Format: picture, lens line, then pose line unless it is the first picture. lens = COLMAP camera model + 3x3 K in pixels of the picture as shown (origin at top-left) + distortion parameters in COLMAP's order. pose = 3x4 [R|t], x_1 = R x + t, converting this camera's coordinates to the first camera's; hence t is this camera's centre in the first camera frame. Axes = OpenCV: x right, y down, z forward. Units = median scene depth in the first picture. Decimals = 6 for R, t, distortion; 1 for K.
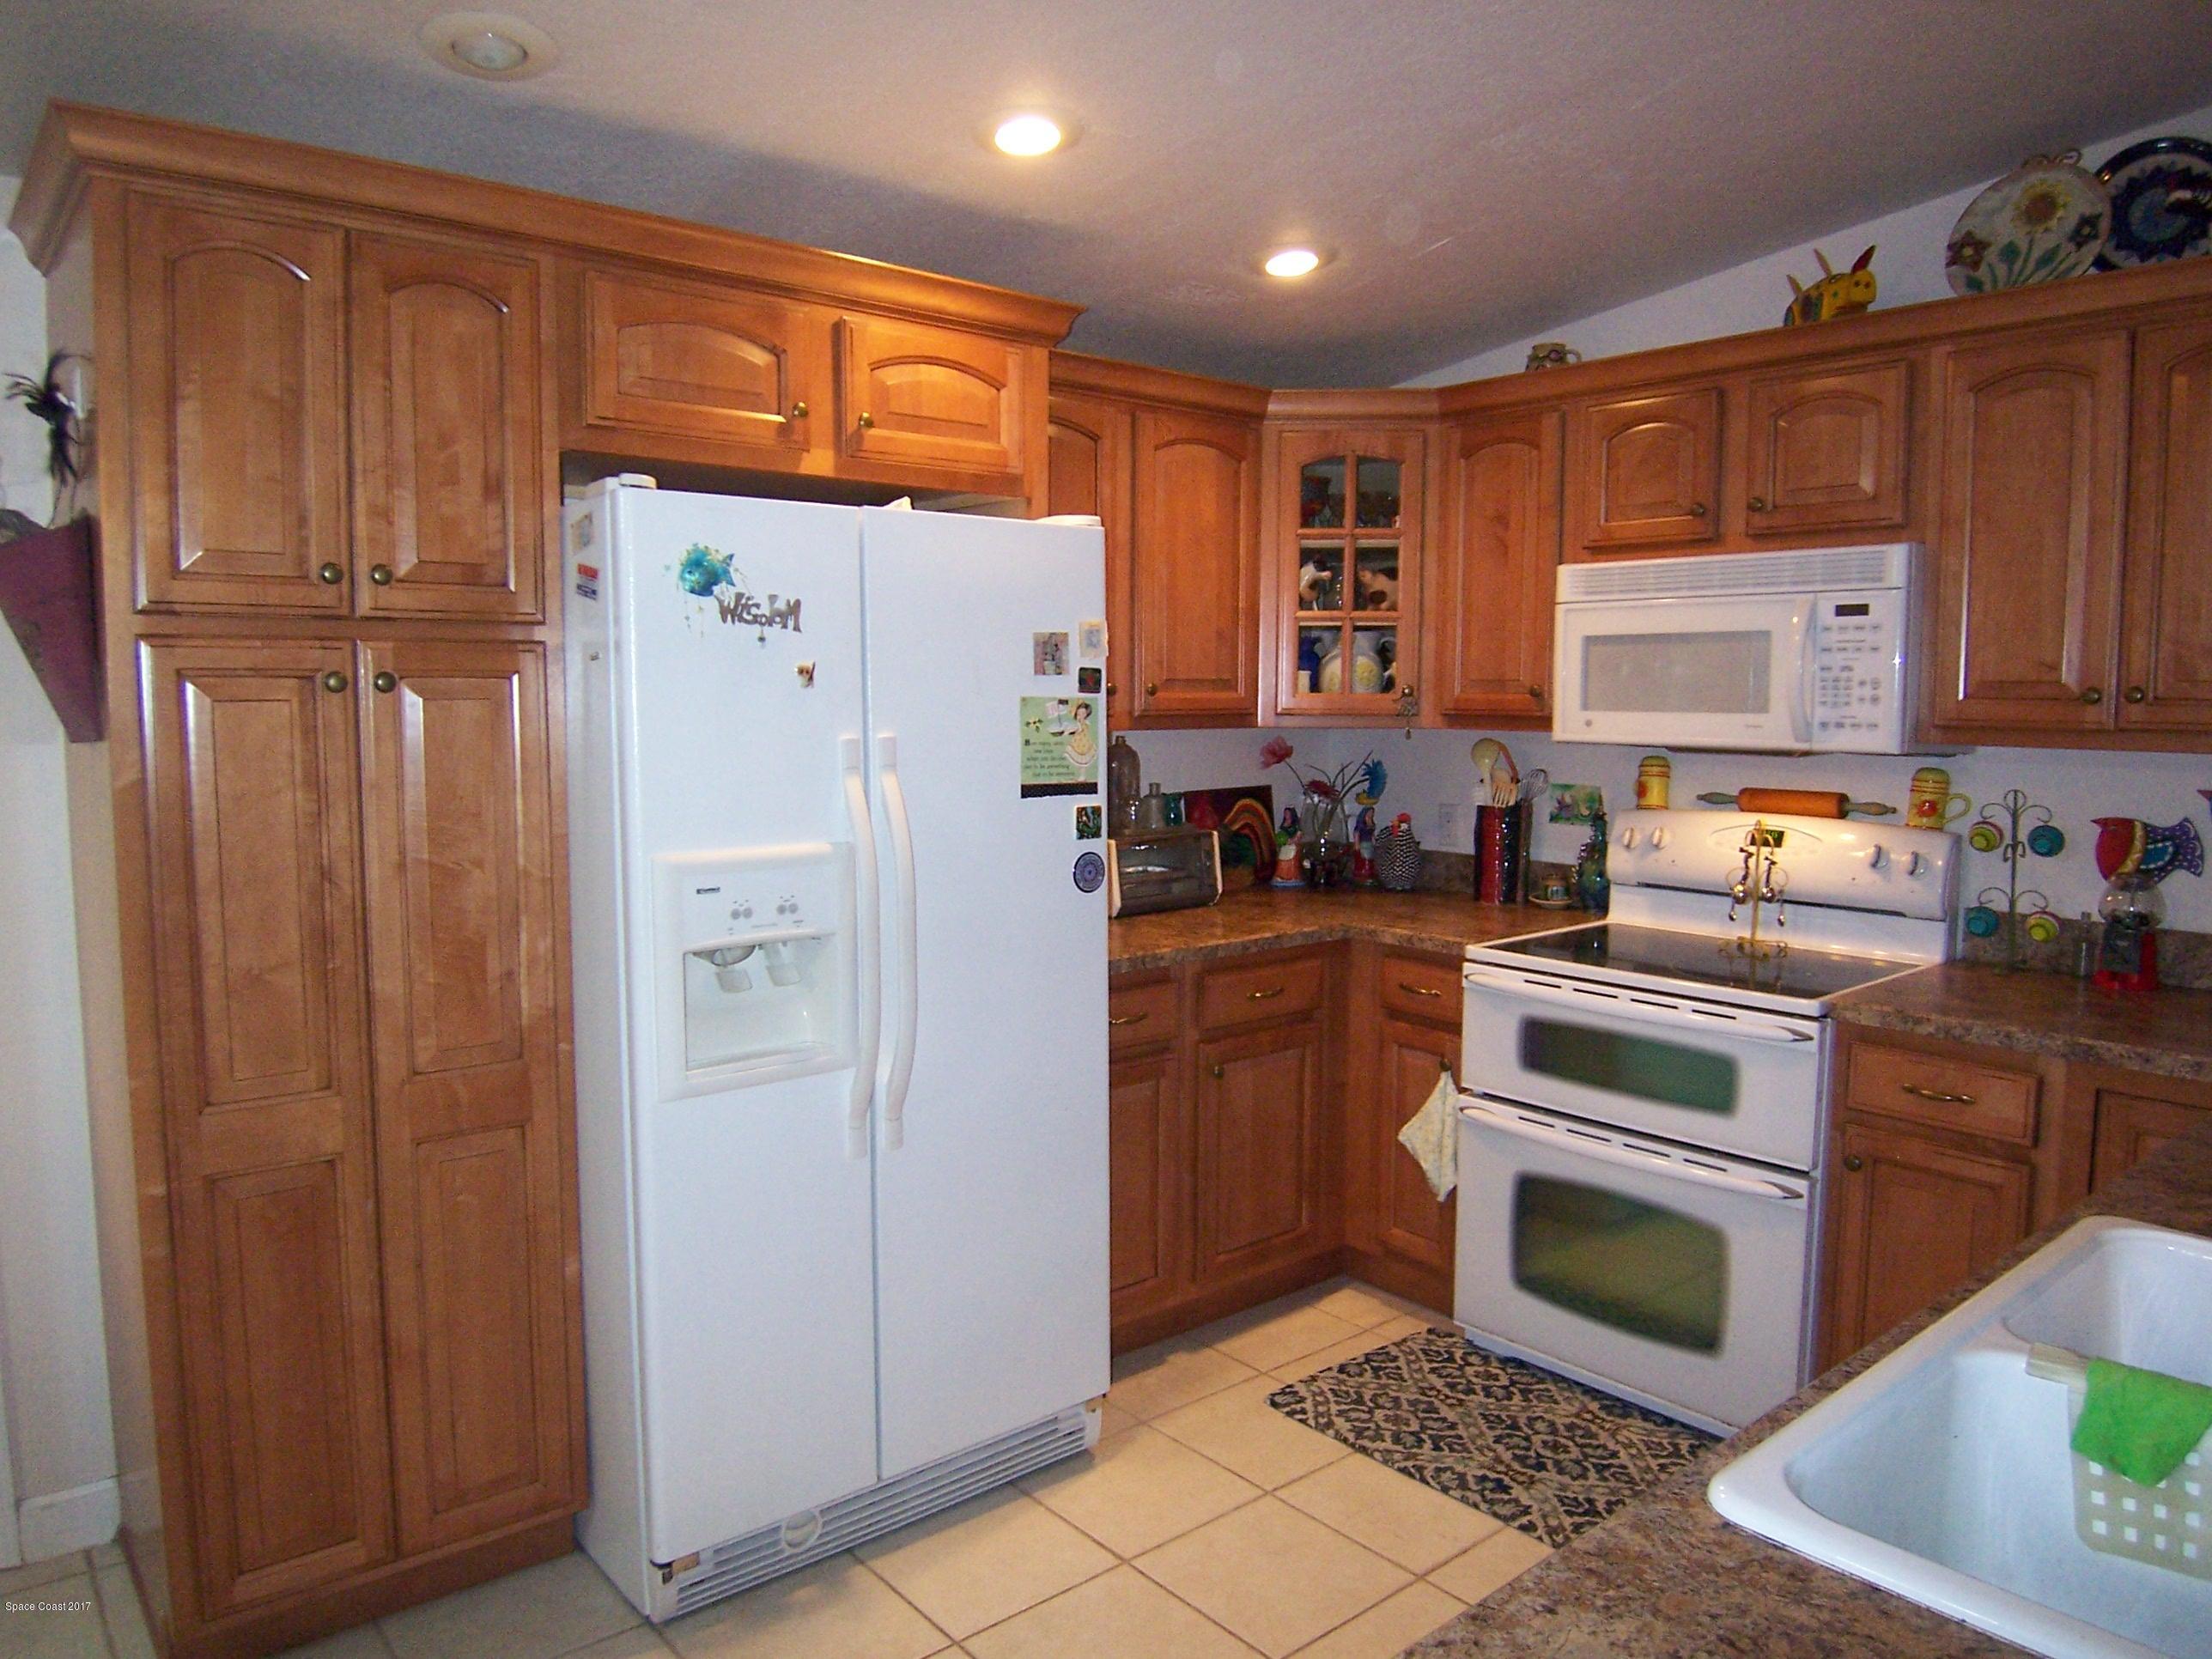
lens RADIAL K [[1484.2, 0, 1092.2], [0, 1484.2, 817.9], [0, 0, 1]] dist [-0.011244, -0.043415]
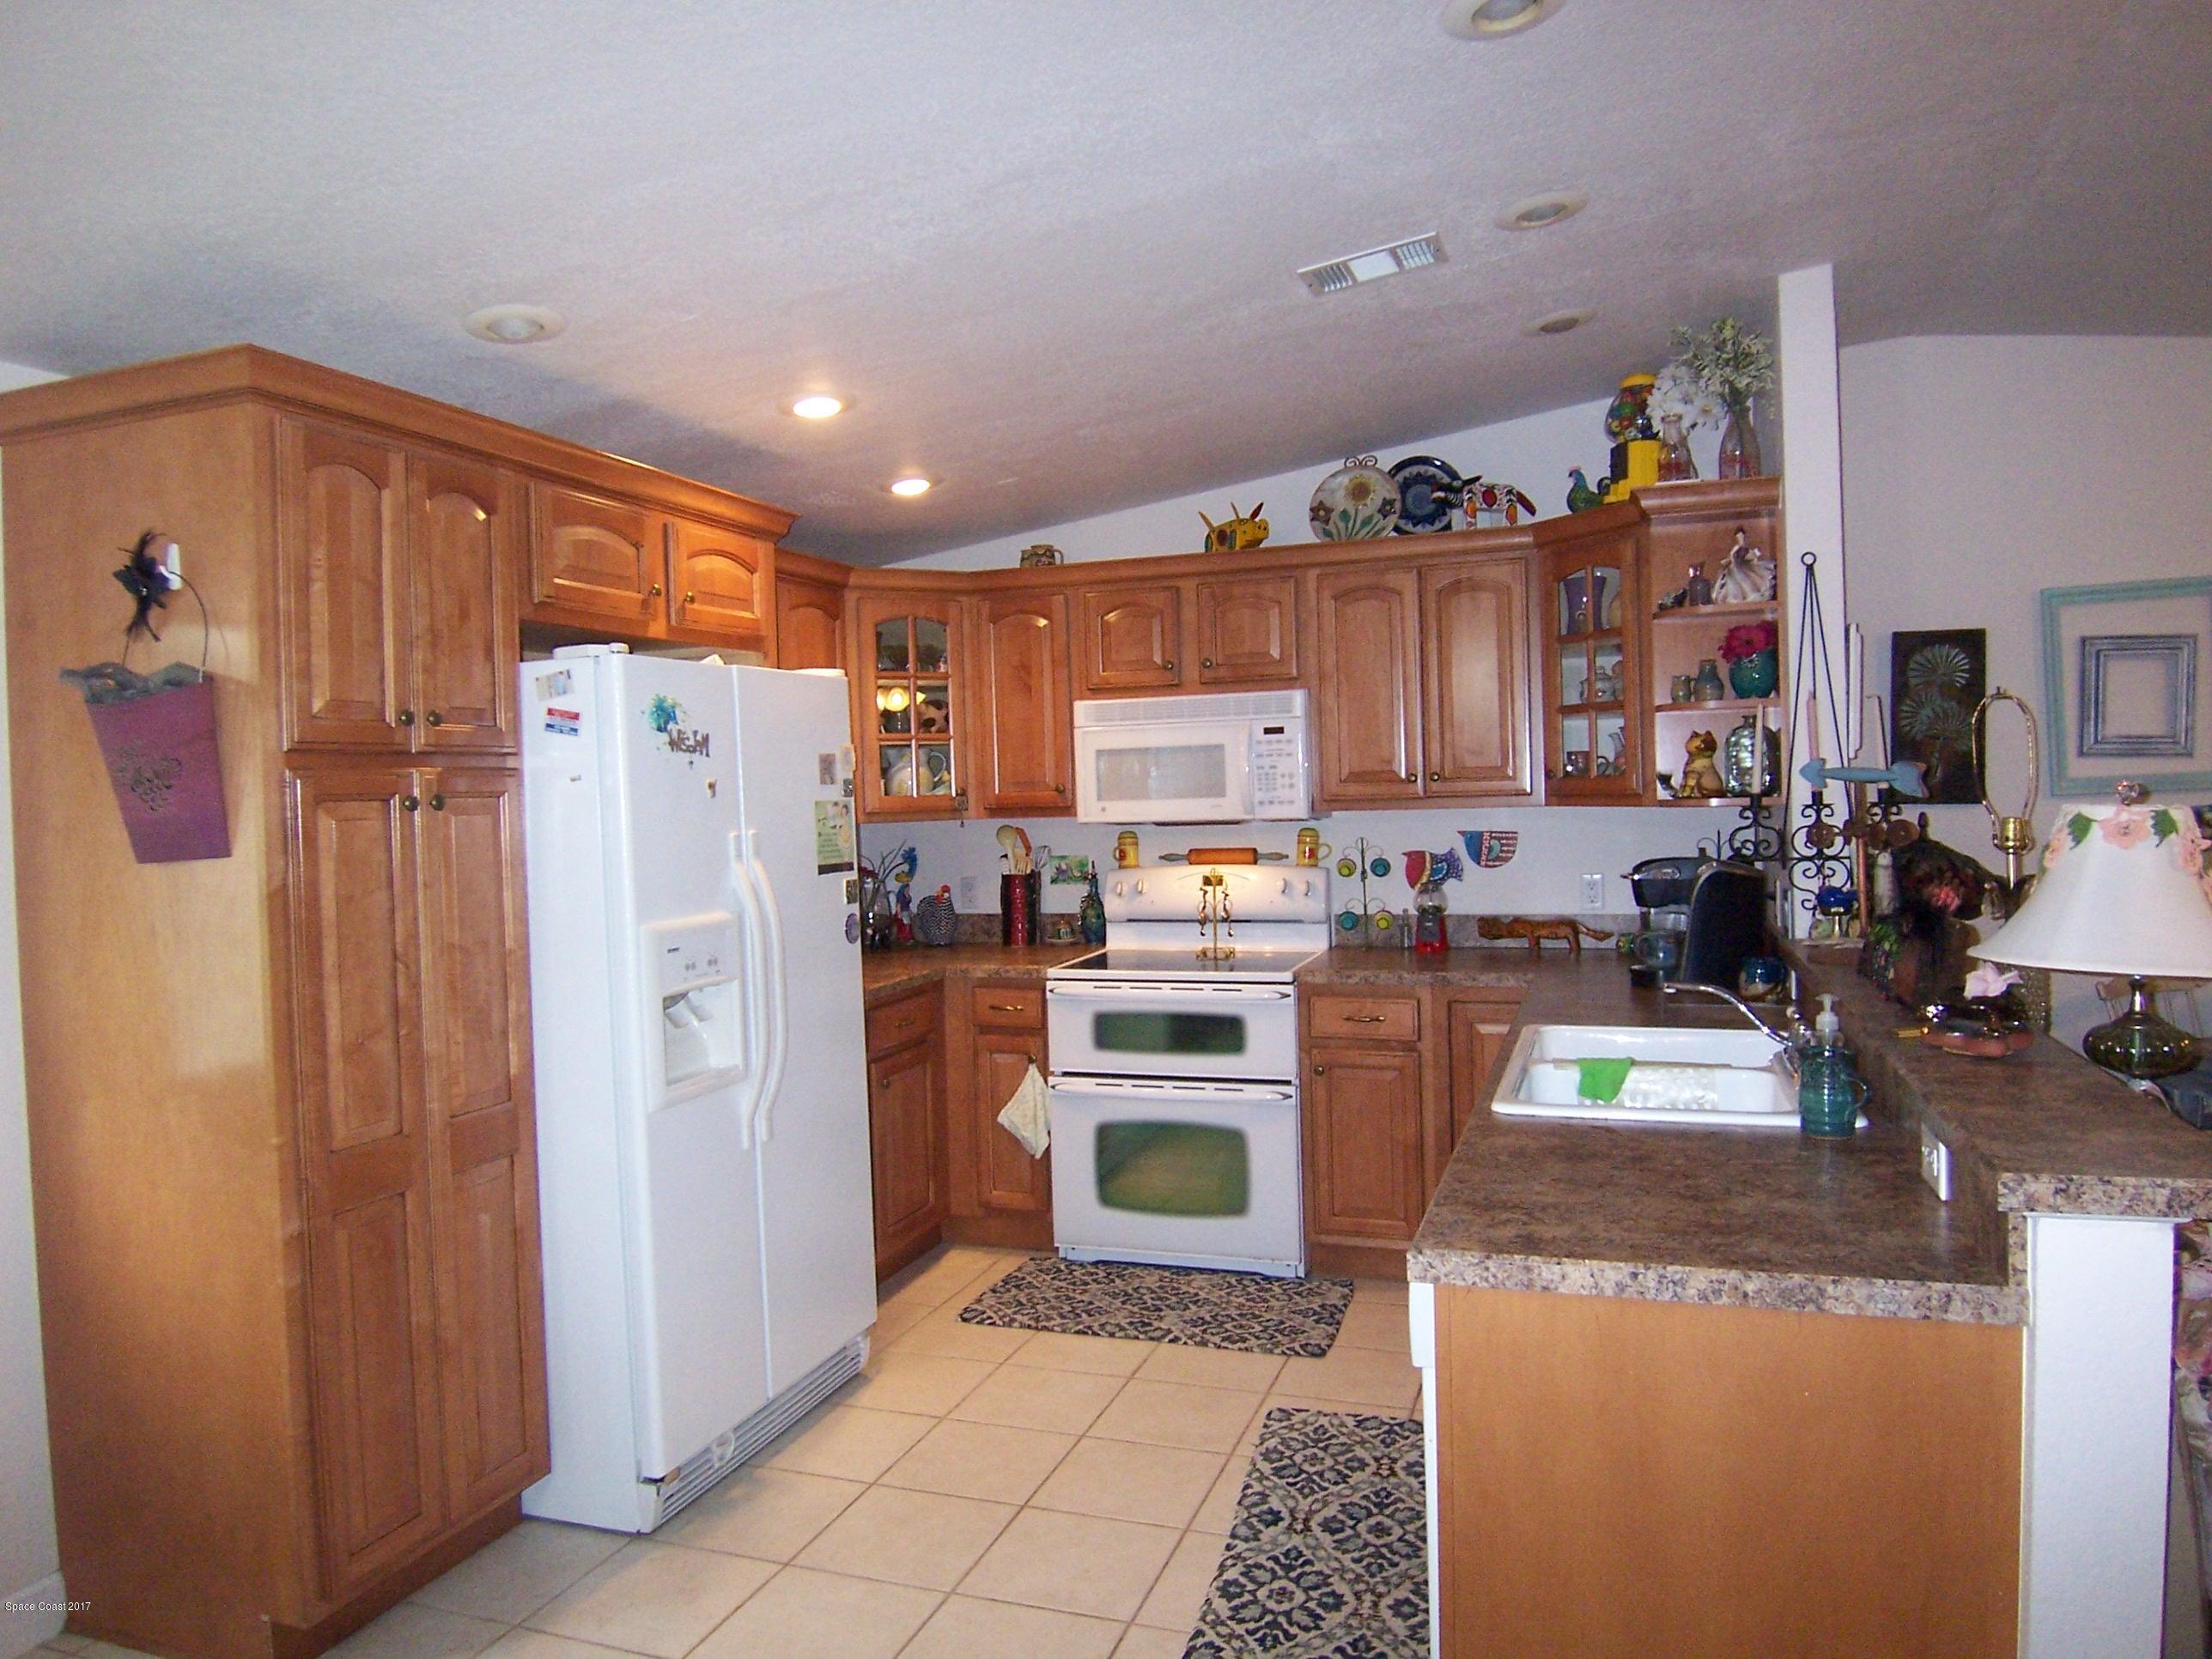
lens RADIAL K [[1484.2, 0, 1090.9], [0, 1484.2, 812.1], [0, 0, 1]] dist [-0.011244, -0.043415]
pose [[0.861280, -0.037785, 0.506724, -0.481506], [0.077288, 0.995370, -0.057144, 0.024284], [-0.502219, 0.088381, 0.860212, -0.280629]]
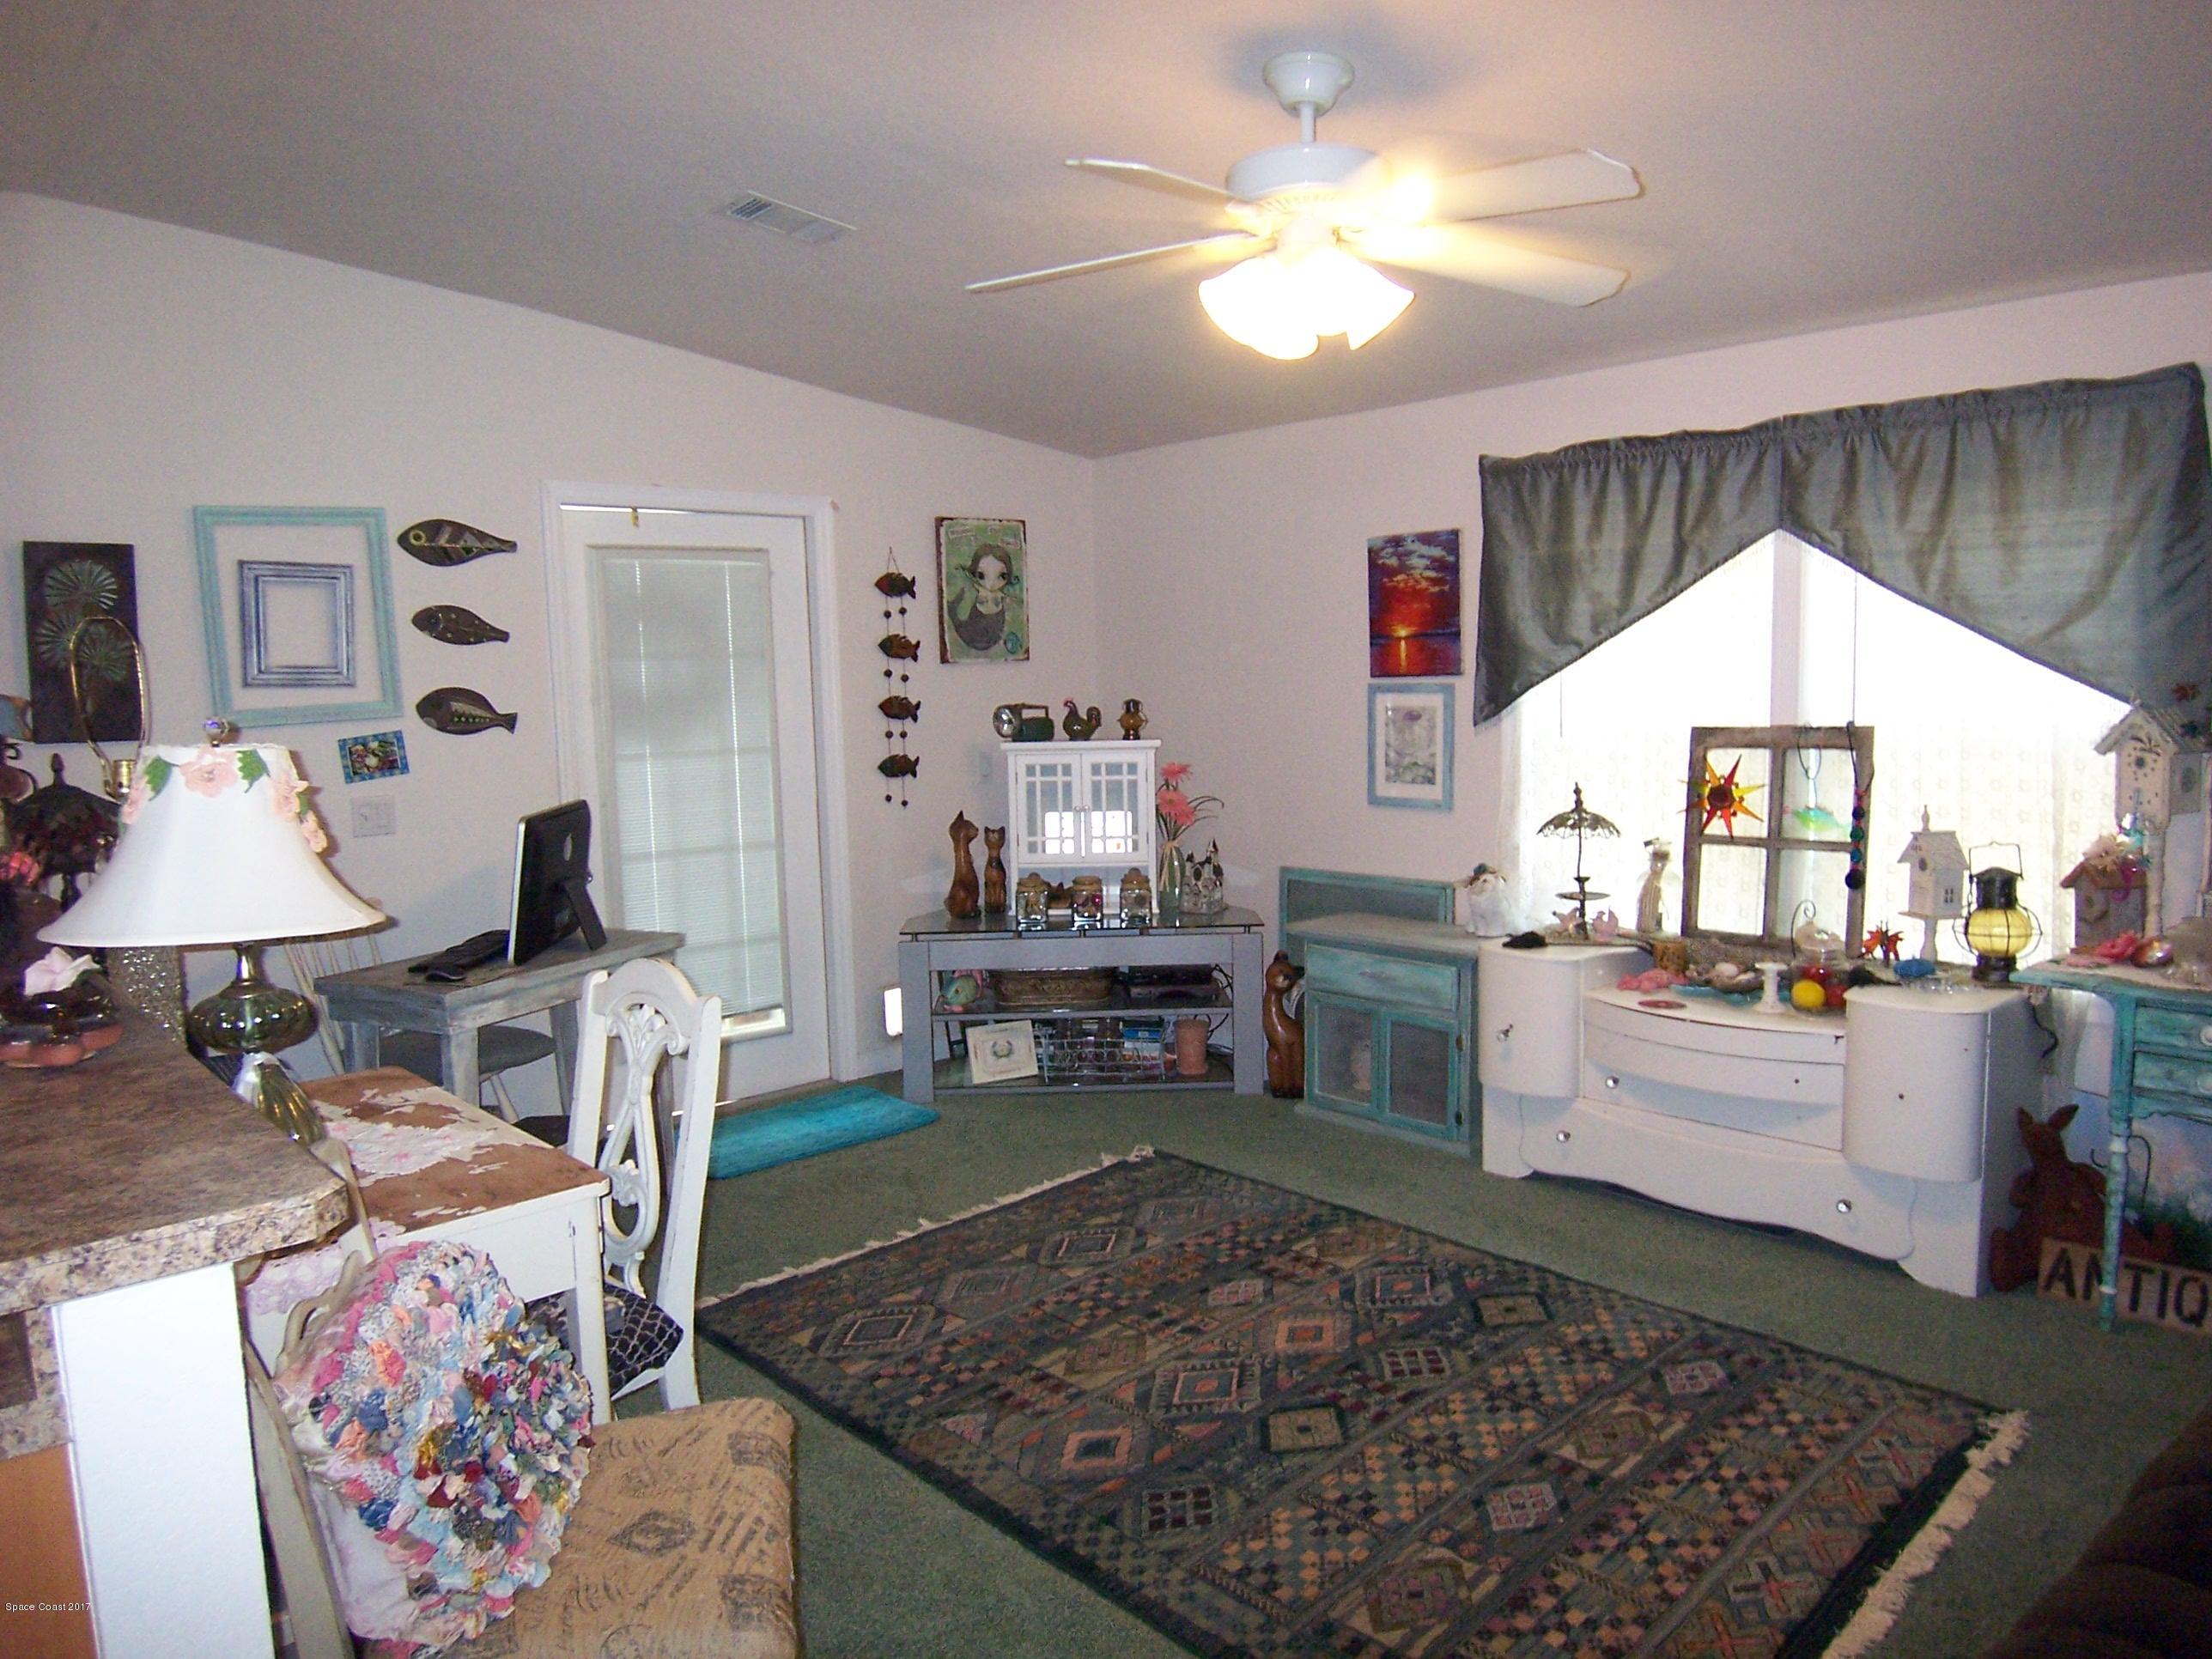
lens RADIAL K [[1484.2, 0, 1092.4], [0, 1484.2, 821.4], [0, 0, 1]] dist [-0.011244, -0.043415]
pose [[-0.038266, -0.107507, 0.993468, -0.315590], [0.113229, 0.987326, 0.111204, 0.023562], [-0.992832, 0.116744, -0.025608, -0.272551]]
